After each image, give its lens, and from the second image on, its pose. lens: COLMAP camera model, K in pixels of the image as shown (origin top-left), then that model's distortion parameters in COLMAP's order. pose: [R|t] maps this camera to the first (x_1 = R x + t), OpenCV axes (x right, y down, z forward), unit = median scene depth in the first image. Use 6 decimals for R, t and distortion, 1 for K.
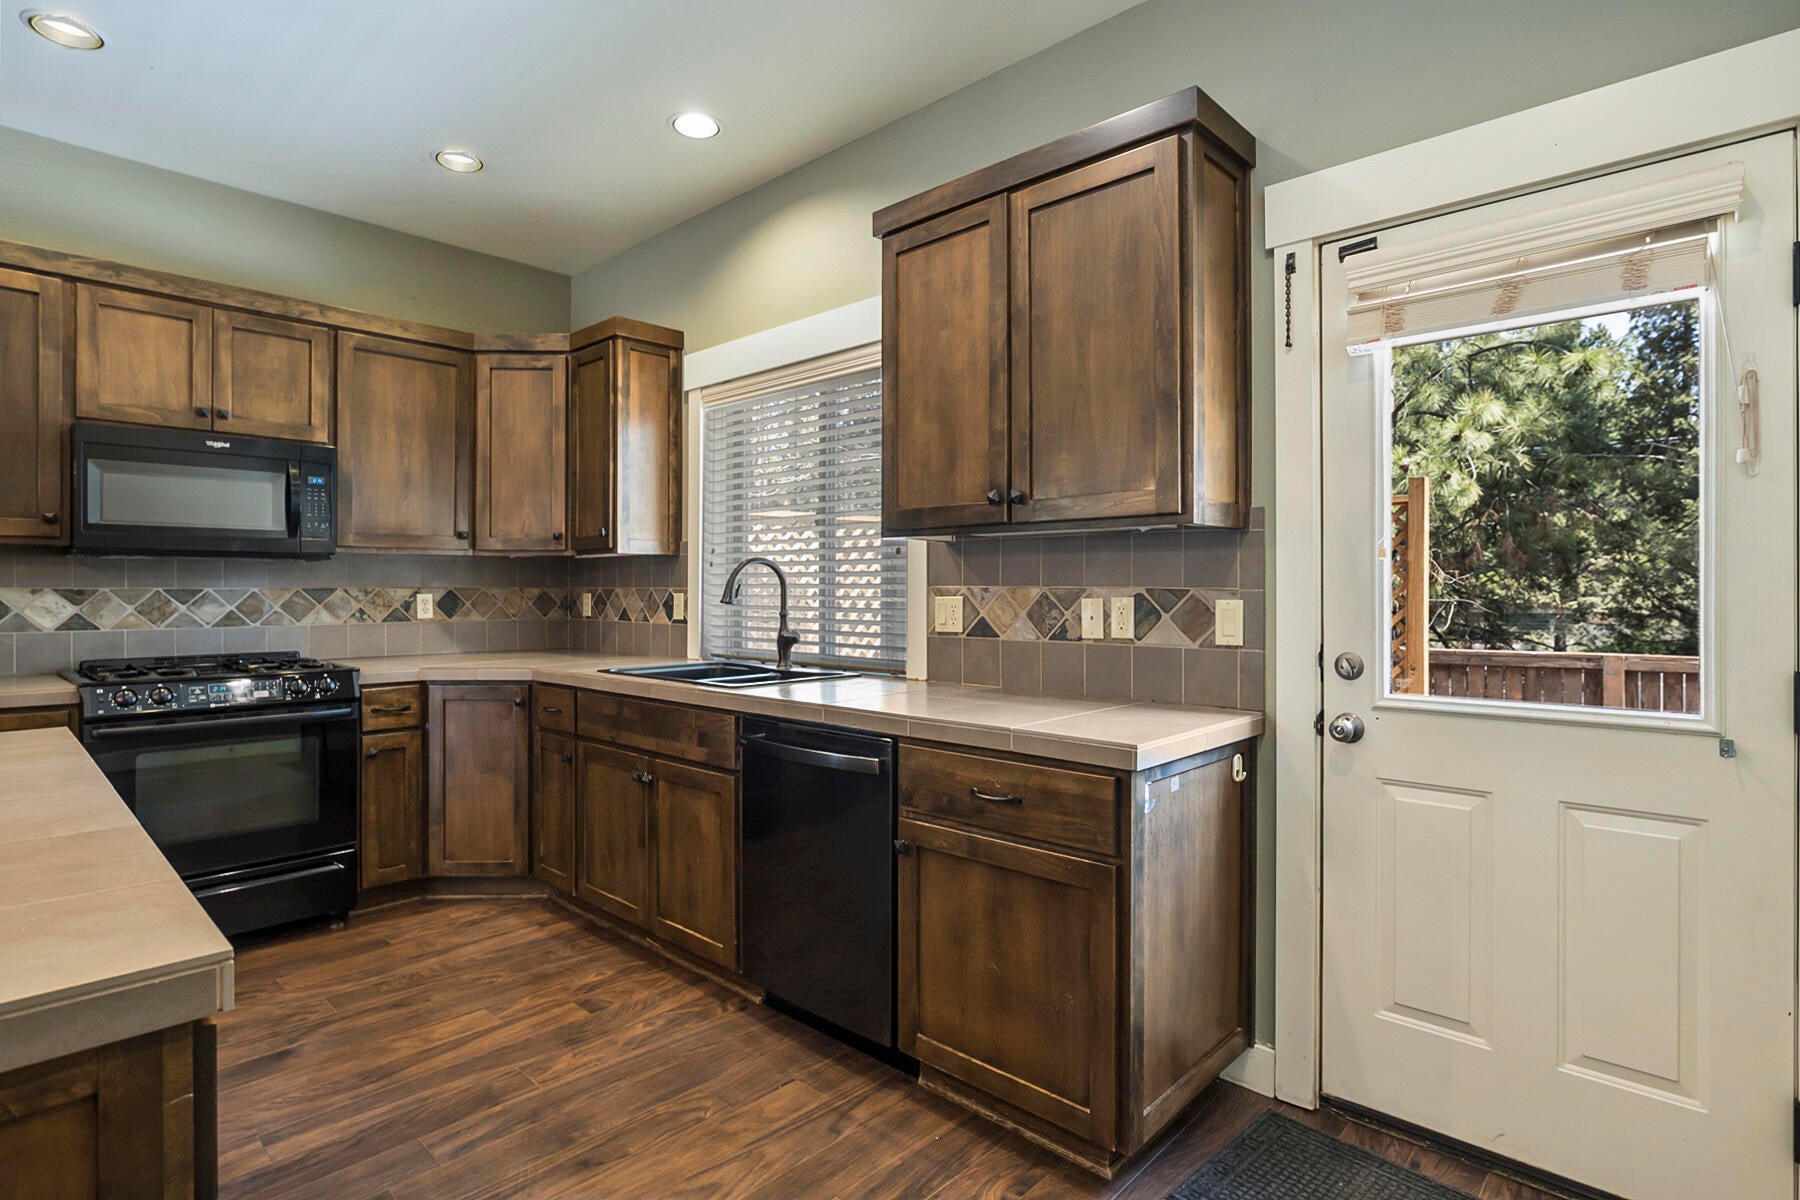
lens RADIAL K [[914.9, 0, 898.4], [0, 914.9, 594.7], [0, 0, 1]] dist [-0.017563, 0.000617]
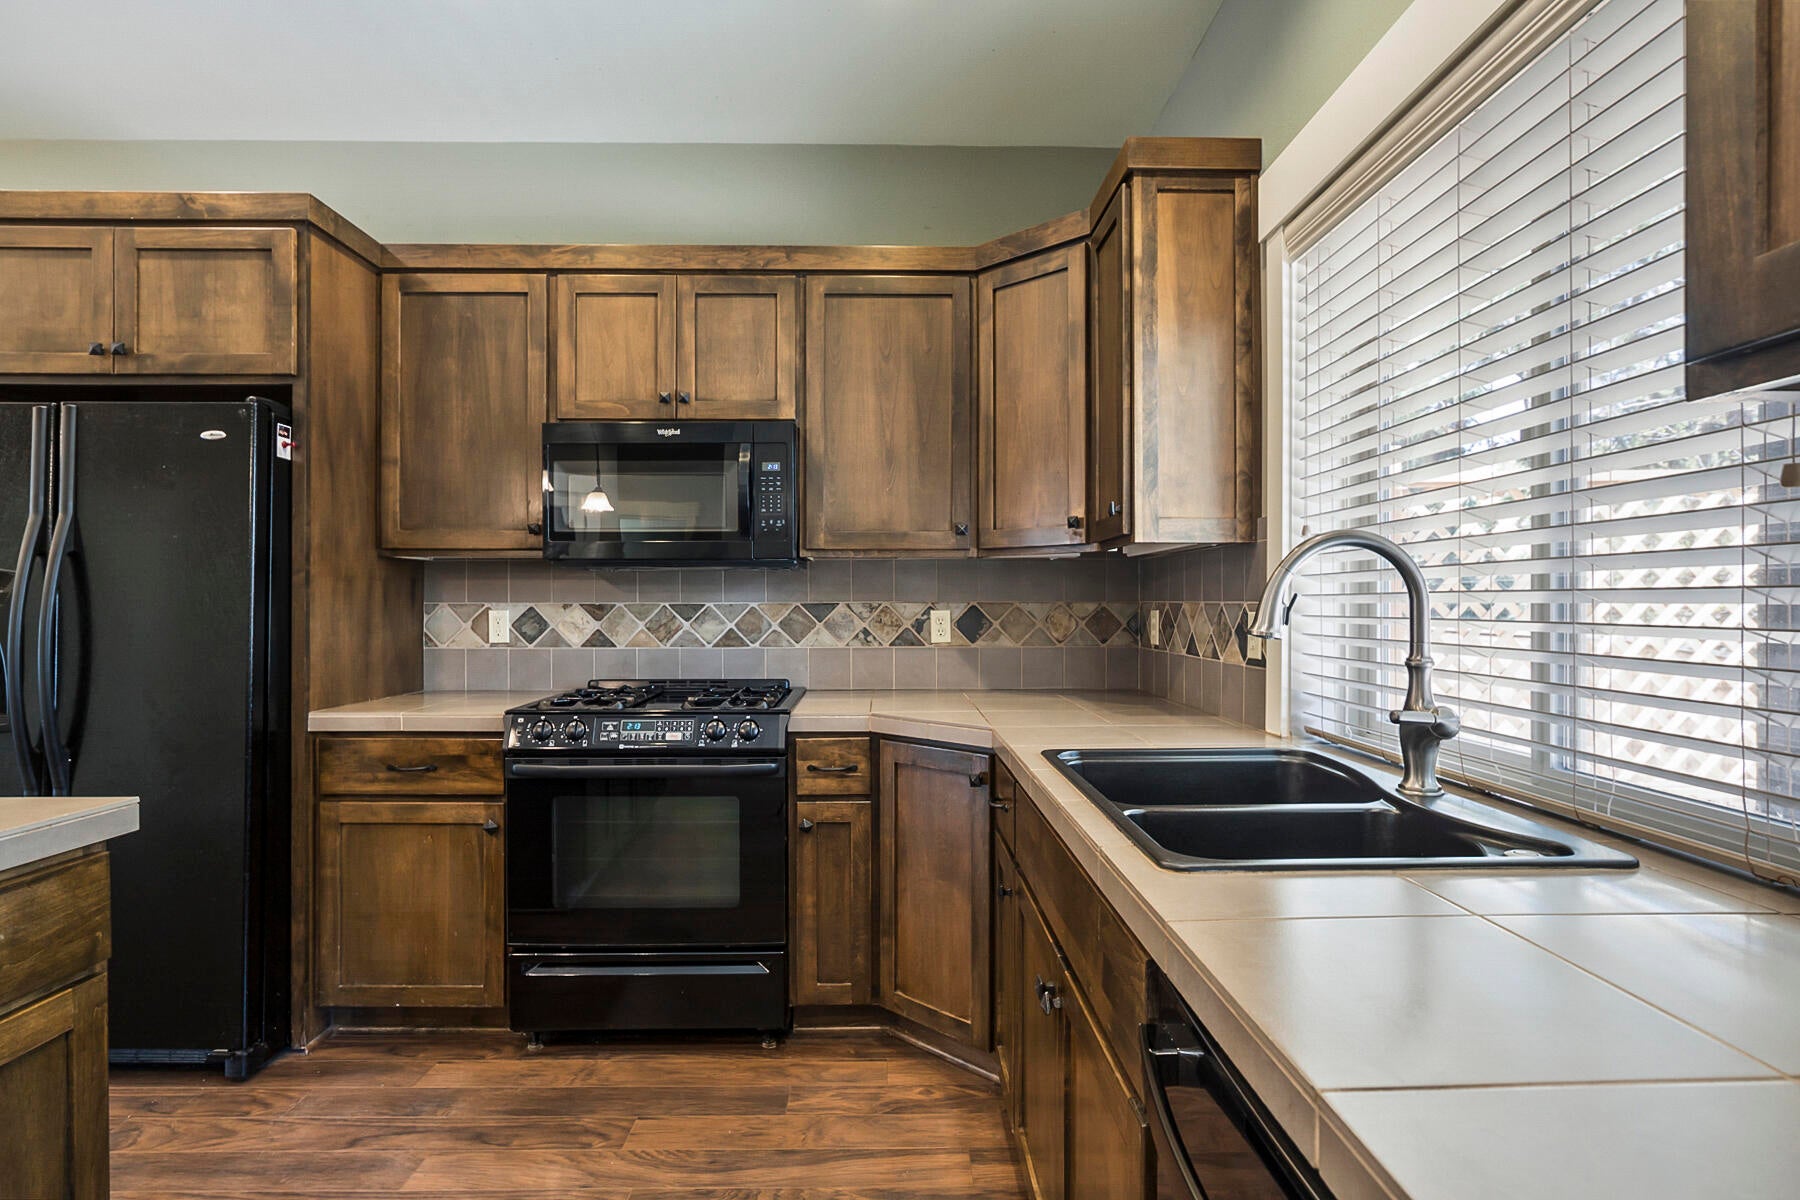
lens RADIAL K [[914.9, 0, 902.7], [0, 914.9, 605.1], [0, 0, 1]] dist [-0.017563, 0.000617]
pose [[0.697137, 0.000751, -0.716938, 0.008760], [-0.004058, 0.999988, -0.002898, -0.003369], [0.716927, 0.004930, 0.697131, 0.513404]]
